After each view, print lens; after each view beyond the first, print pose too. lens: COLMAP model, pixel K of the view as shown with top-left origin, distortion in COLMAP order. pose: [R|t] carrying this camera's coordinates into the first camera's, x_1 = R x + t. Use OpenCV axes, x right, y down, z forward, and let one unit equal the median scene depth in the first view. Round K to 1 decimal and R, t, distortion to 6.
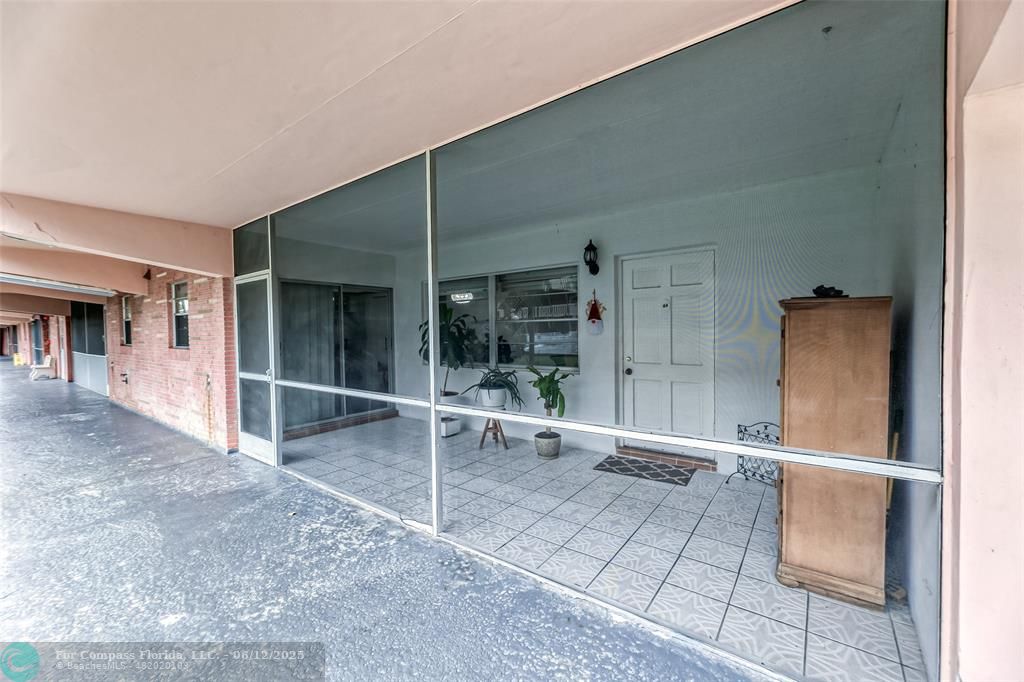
lens RADIAL K [[413.2, 0, 510.3], [0, 413.2, 342.2], [0, 0, 1]] dist [0.001341, -0.000153]
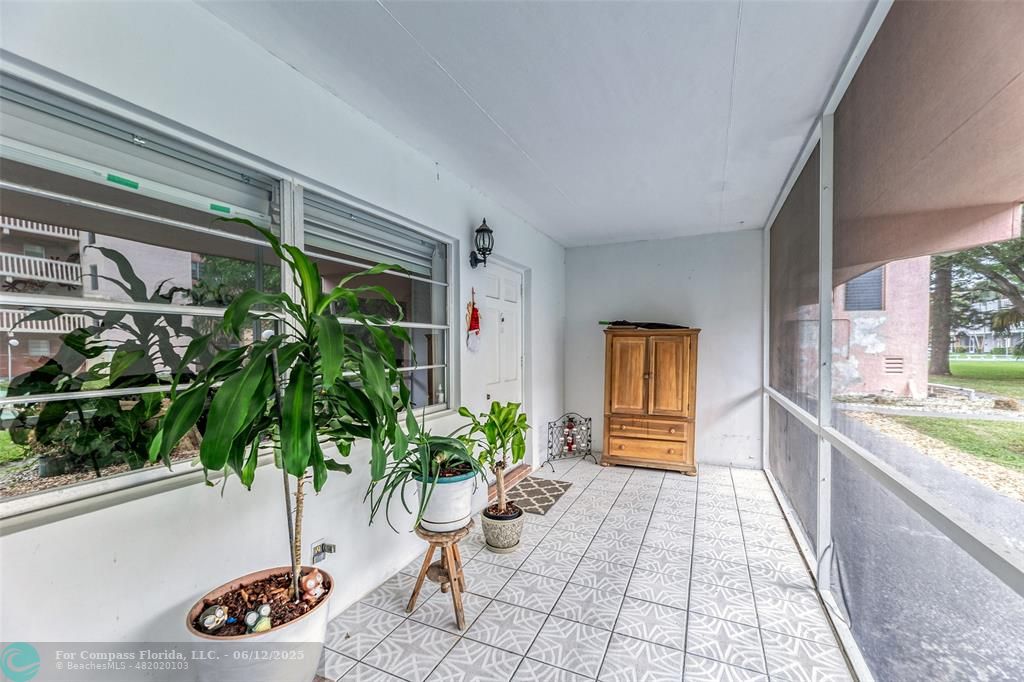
lens RADIAL K [[423.8, 0, 512.0], [0, 423.8, 341.0], [0, 0, 1]] dist [-0.001266, -0.000370]
pose [[-0.216790, 0.027648, 0.975827, -0.555995], [0.033772, 0.999213, -0.020808, -0.018300], [-0.975634, 0.028444, -0.217553, 1.133619]]
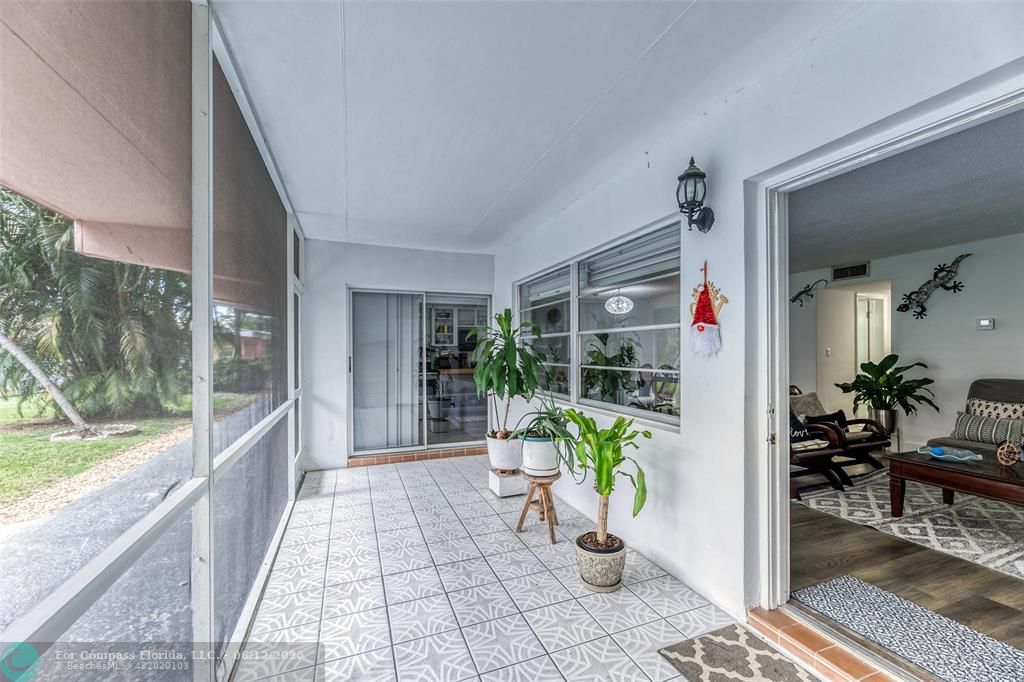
lens RADIAL K [[420.9, 0, 512.0], [0, 420.9, 352.5], [0, 0, 1]] dist [-0.000625, -0.000215]
pose [[0.850359, 0.016596, -0.525940, 0.276922], [-0.028730, 0.999476, -0.014913, -0.008212], [0.525417, 0.027792, 0.850391, 0.477580]]
